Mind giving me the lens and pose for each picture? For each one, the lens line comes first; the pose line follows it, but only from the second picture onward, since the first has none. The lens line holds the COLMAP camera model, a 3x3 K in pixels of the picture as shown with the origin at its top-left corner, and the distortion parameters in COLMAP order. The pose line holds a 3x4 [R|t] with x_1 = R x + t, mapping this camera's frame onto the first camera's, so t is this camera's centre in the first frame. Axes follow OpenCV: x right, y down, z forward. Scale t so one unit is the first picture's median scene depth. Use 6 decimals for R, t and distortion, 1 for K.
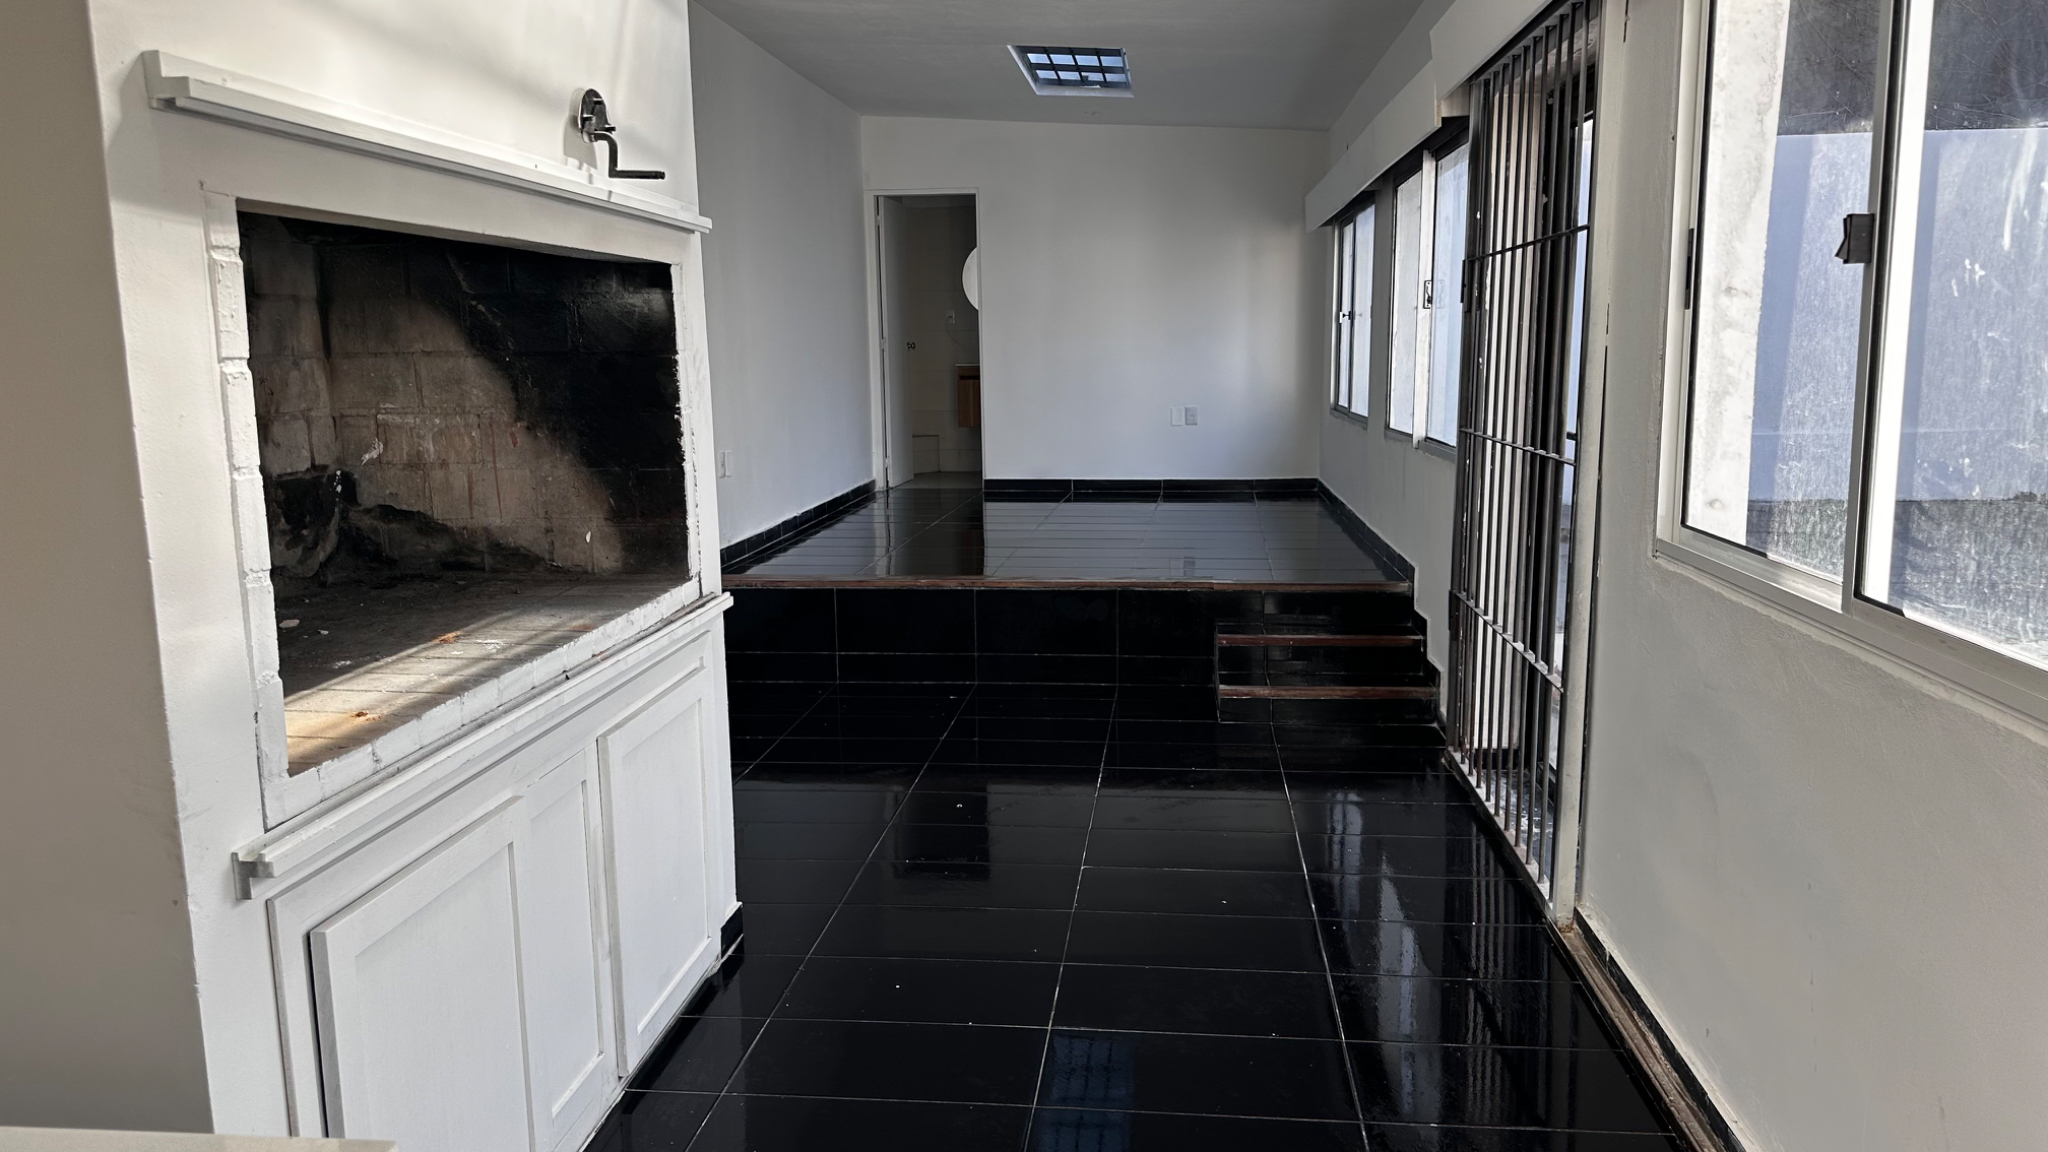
lens RADIAL K [[1454.0, 0, 1012.3], [0, 1454.0, 576.5], [0, 0, 1]] dist [0.060768, -0.053136]
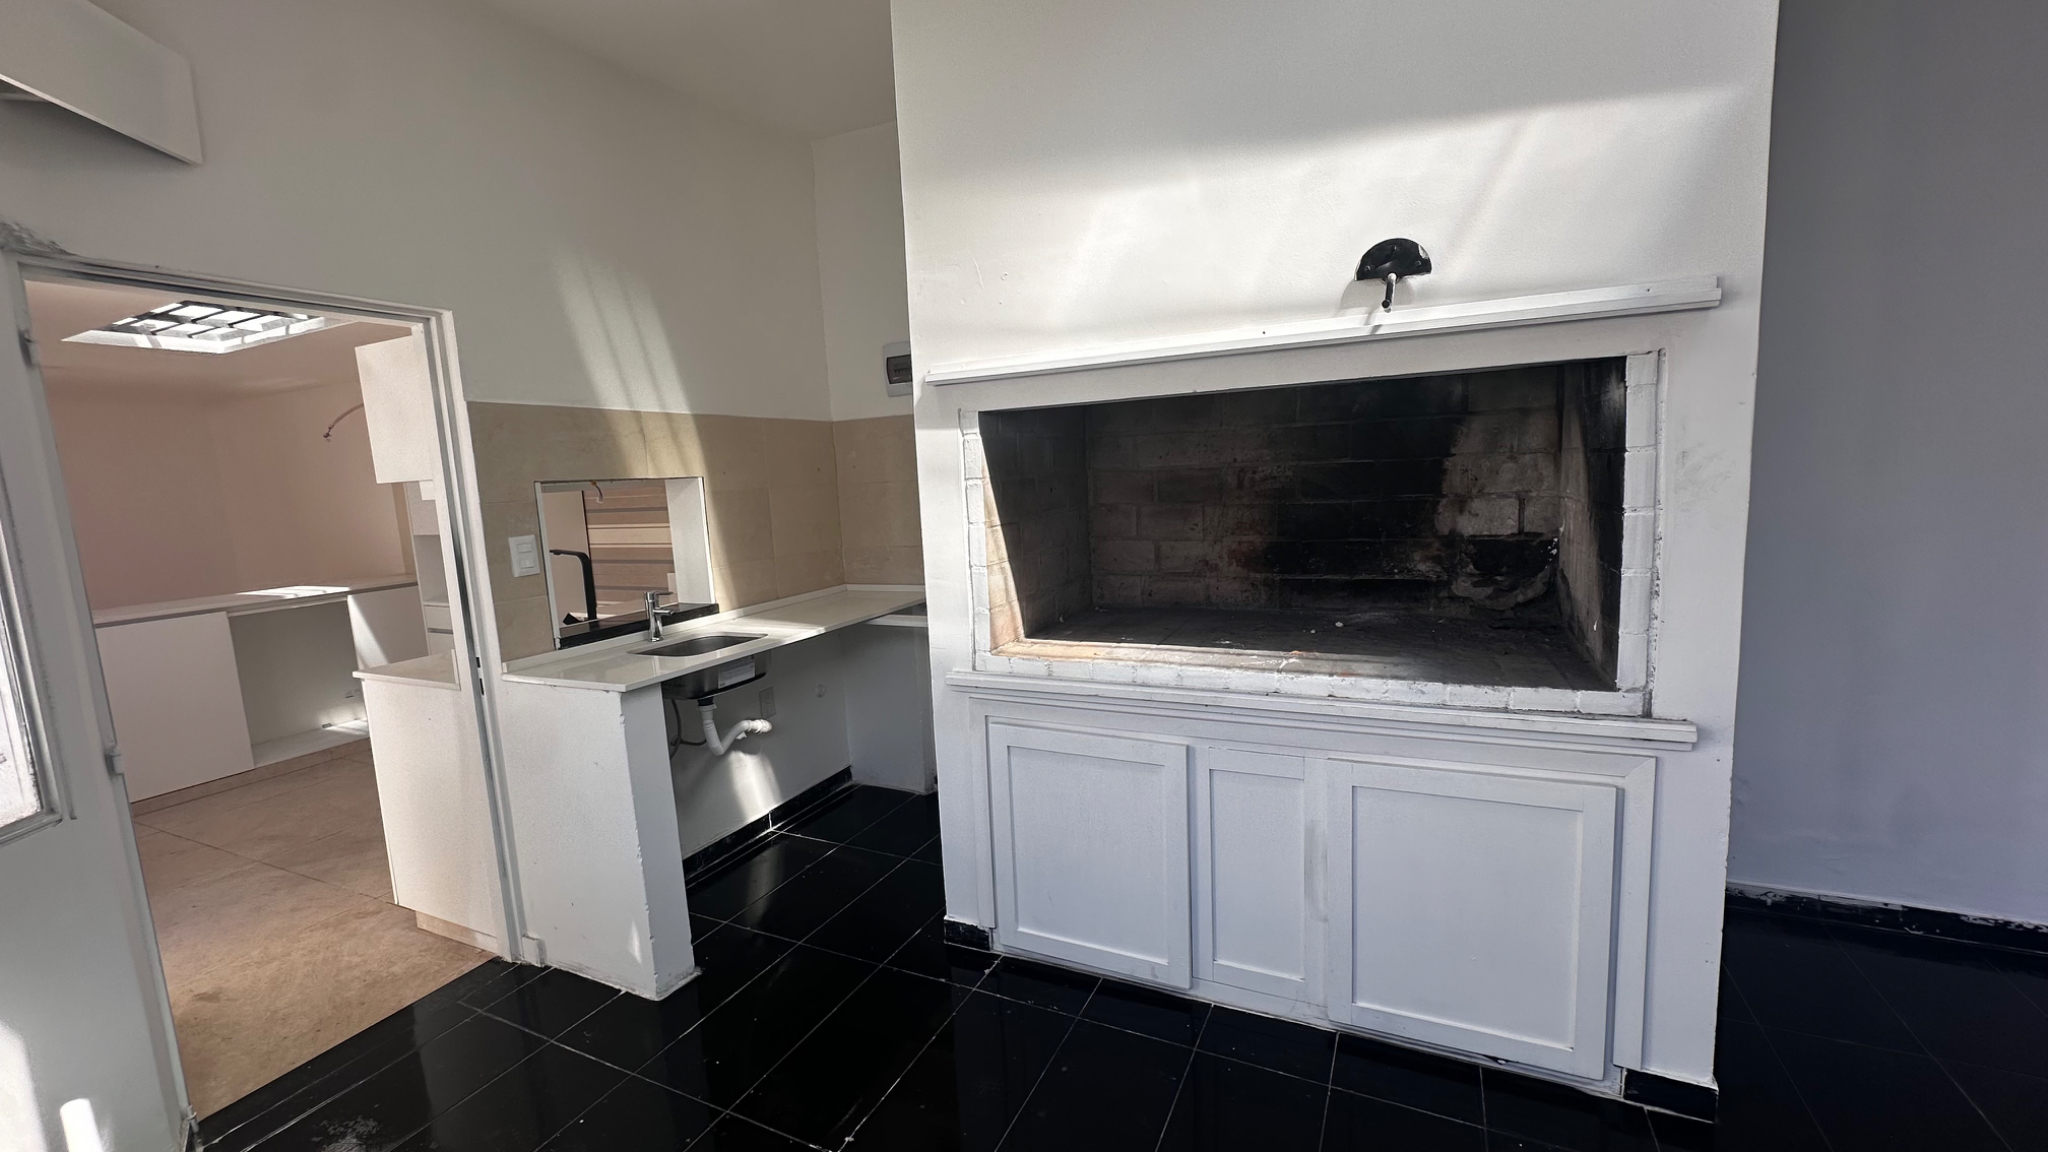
lens RADIAL K [[818.3, 0, 1021.1], [0, 818.3, 575.8], [0, 0, 1]] dist [-0.000570, 0.001450]
pose [[-0.343095, 0.151859, -0.926944, 0.402767], [-0.092852, 0.976528, 0.194350, -0.143167], [0.934700, 0.152749, -0.320941, 0.833558]]
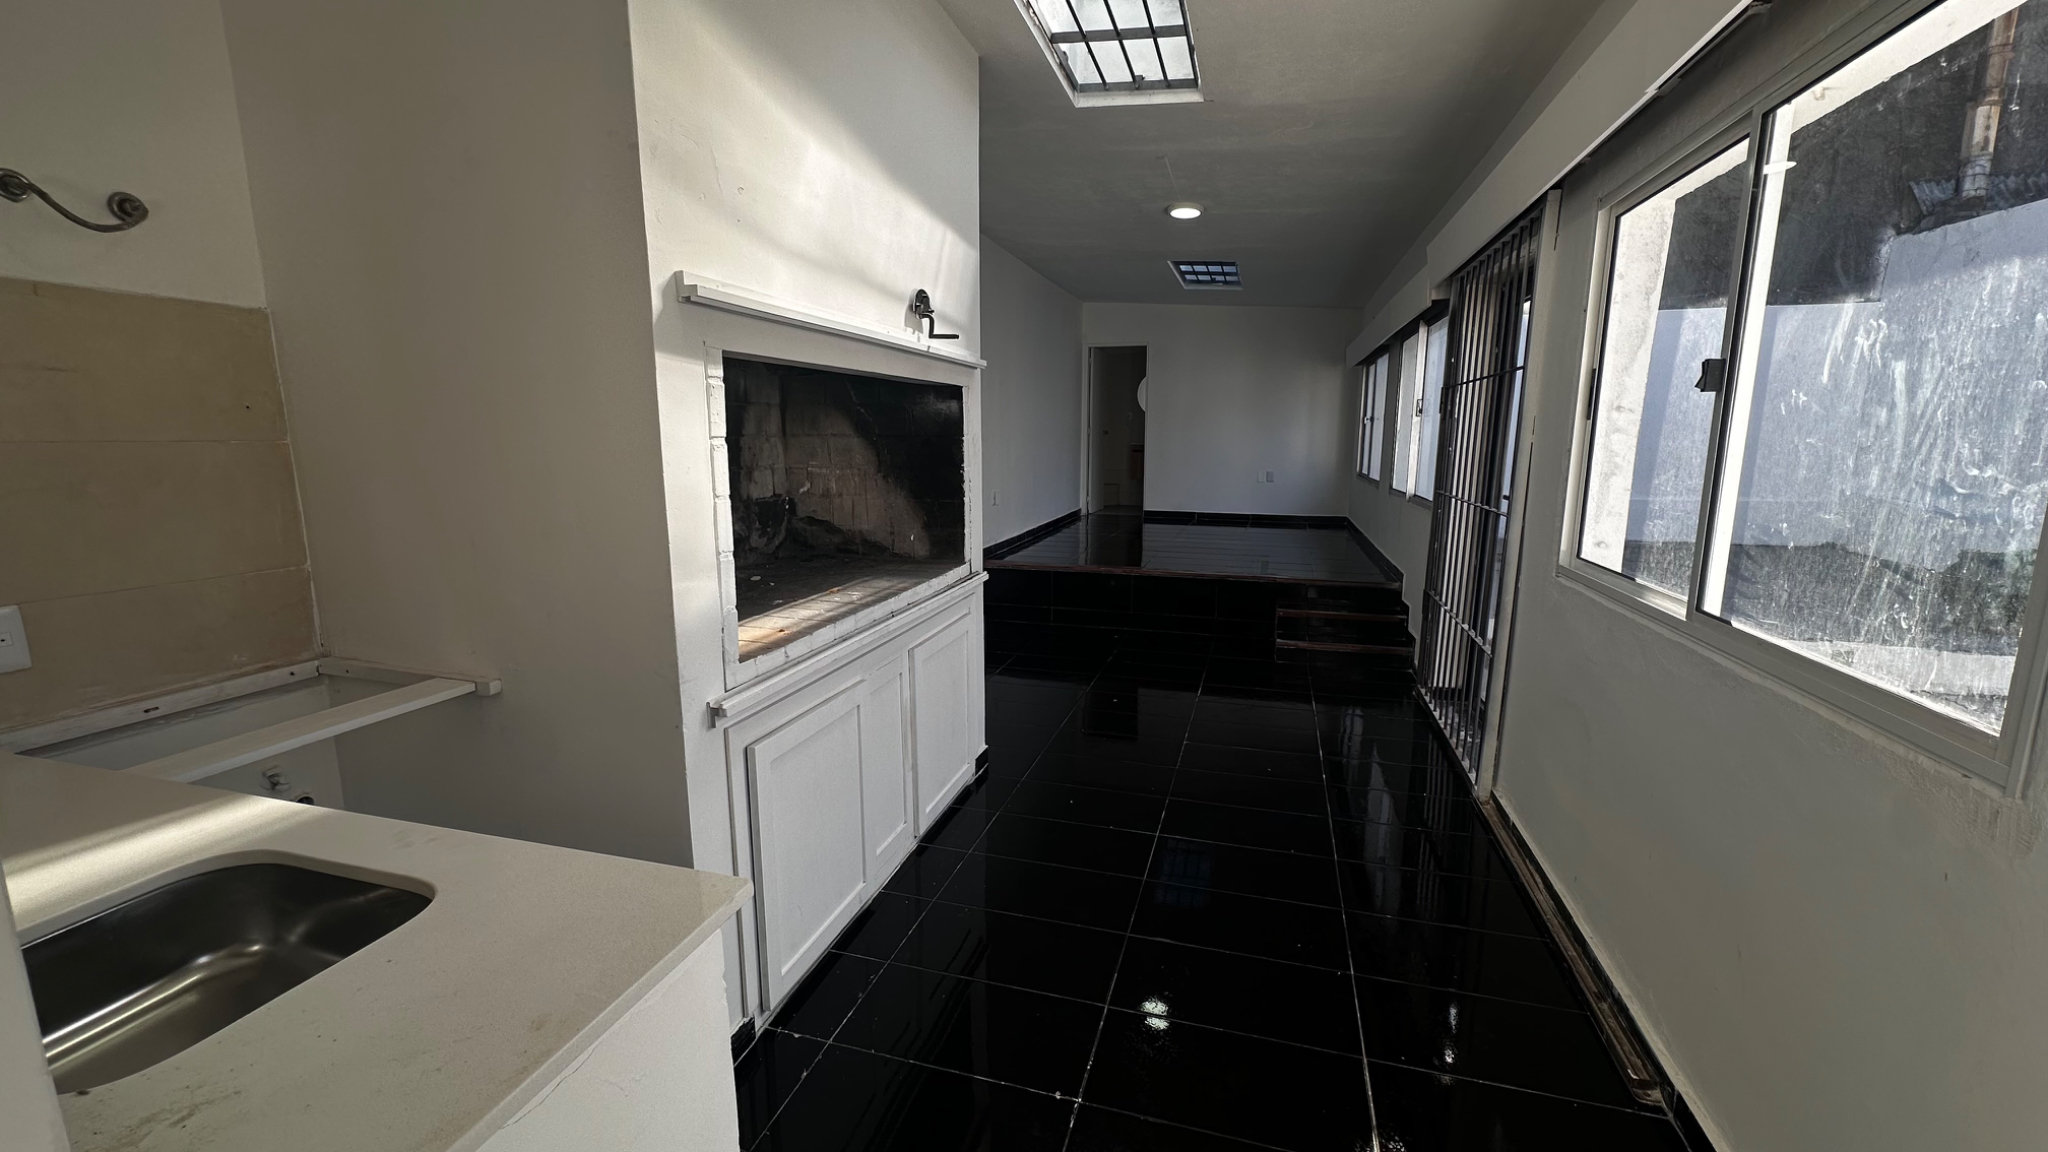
lens RADIAL K [[818.3, 0, 1017.6], [0, 818.3, 576.4], [0, 0, 1]] dist [-0.000570, 0.001450]
pose [[0.983583, 0.046147, -0.174458, 0.016641], [-0.043263, 0.998858, 0.020297, -0.005352], [0.175196, -0.012416, 0.984455, 0.027066]]
